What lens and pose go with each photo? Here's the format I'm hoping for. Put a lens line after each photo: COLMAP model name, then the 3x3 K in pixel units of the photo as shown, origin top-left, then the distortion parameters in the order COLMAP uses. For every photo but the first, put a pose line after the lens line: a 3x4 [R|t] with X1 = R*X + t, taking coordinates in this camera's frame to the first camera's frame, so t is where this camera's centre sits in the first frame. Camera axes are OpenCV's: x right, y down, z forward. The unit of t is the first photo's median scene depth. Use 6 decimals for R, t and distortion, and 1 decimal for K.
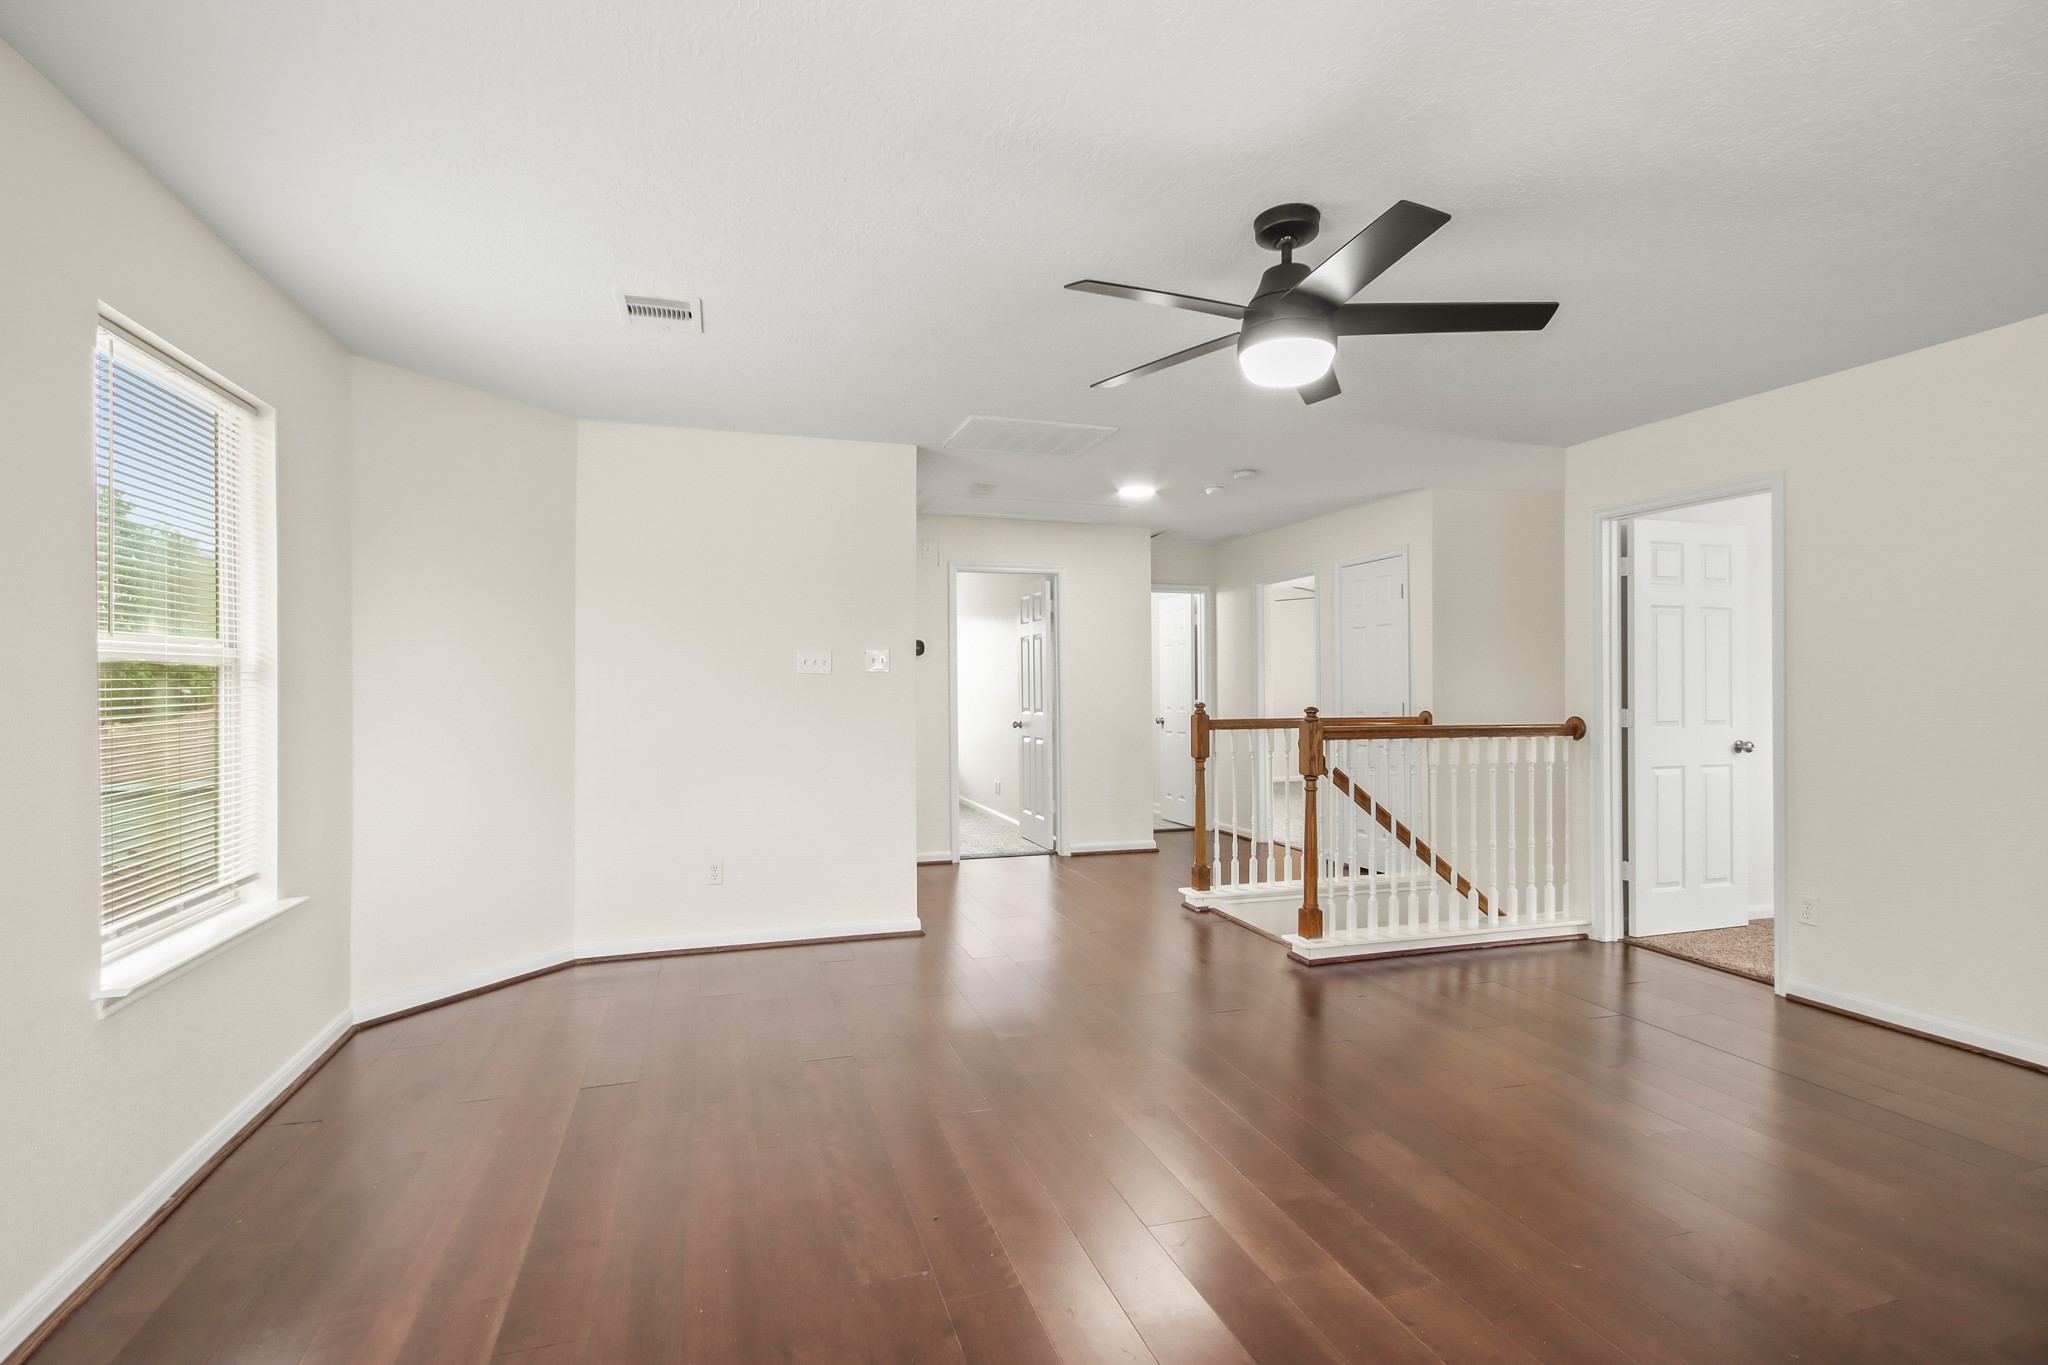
lens RADIAL K [[971.9, 0, 1024.0], [0, 971.9, 682.5], [0, 0, 1]] dist [-0.001089, -0.000262]
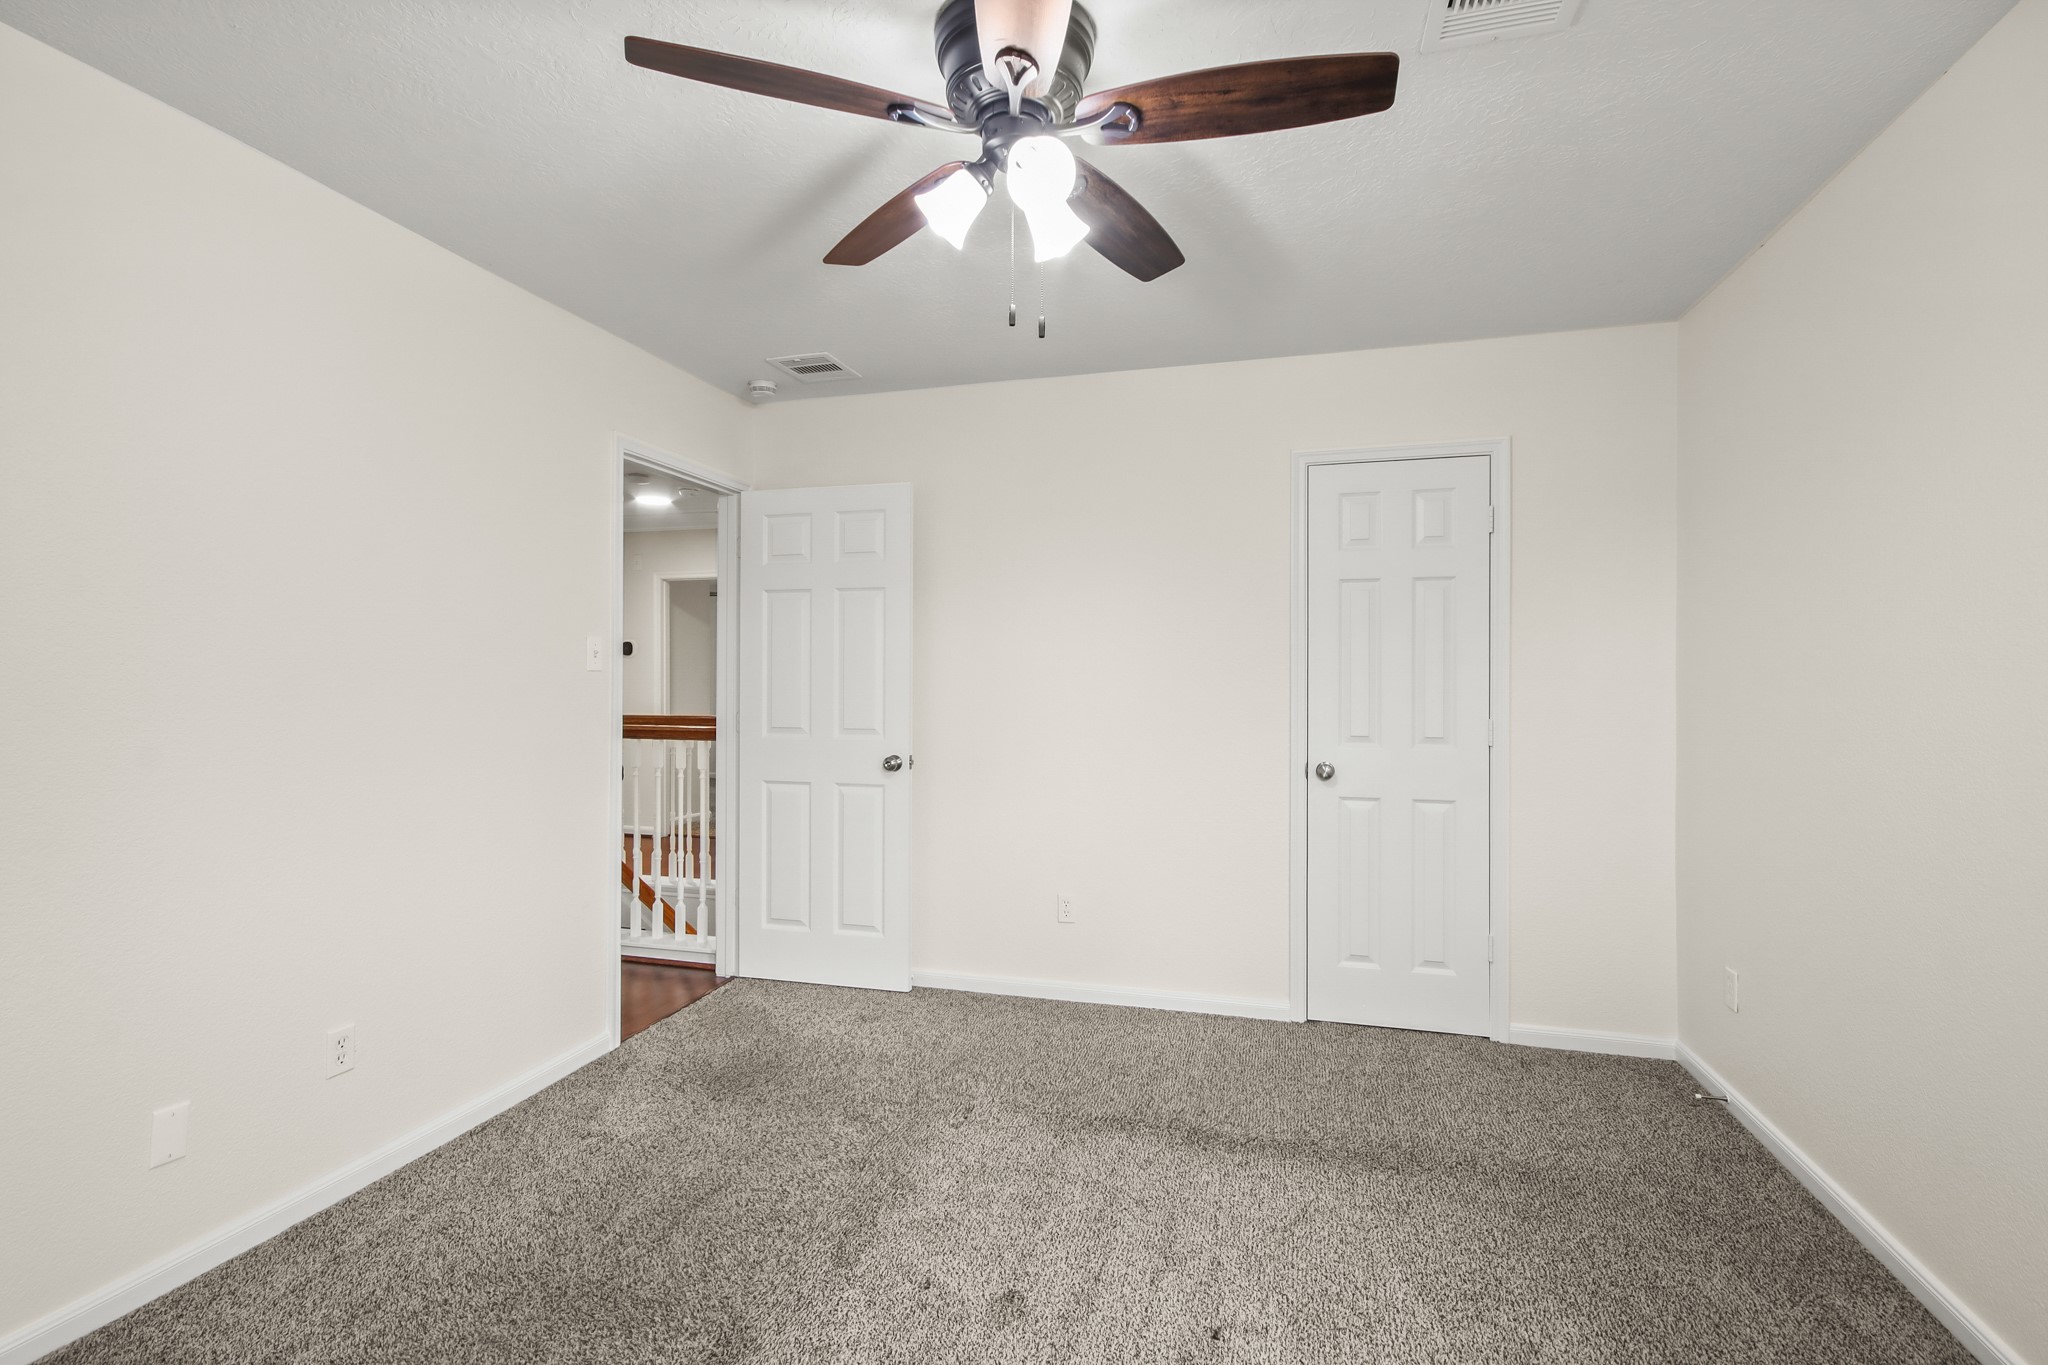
lens RADIAL K [[971.9, 0, 1024.0], [0, 971.9, 682.5], [0, 0, 1]] dist [-0.001089, -0.000262]
pose [[0.840827, 0.004484, -0.541286, 1.256357], [-0.000455, 0.999971, 0.007578, -0.005909], [0.541304, -0.006125, 0.840805, 0.393973]]
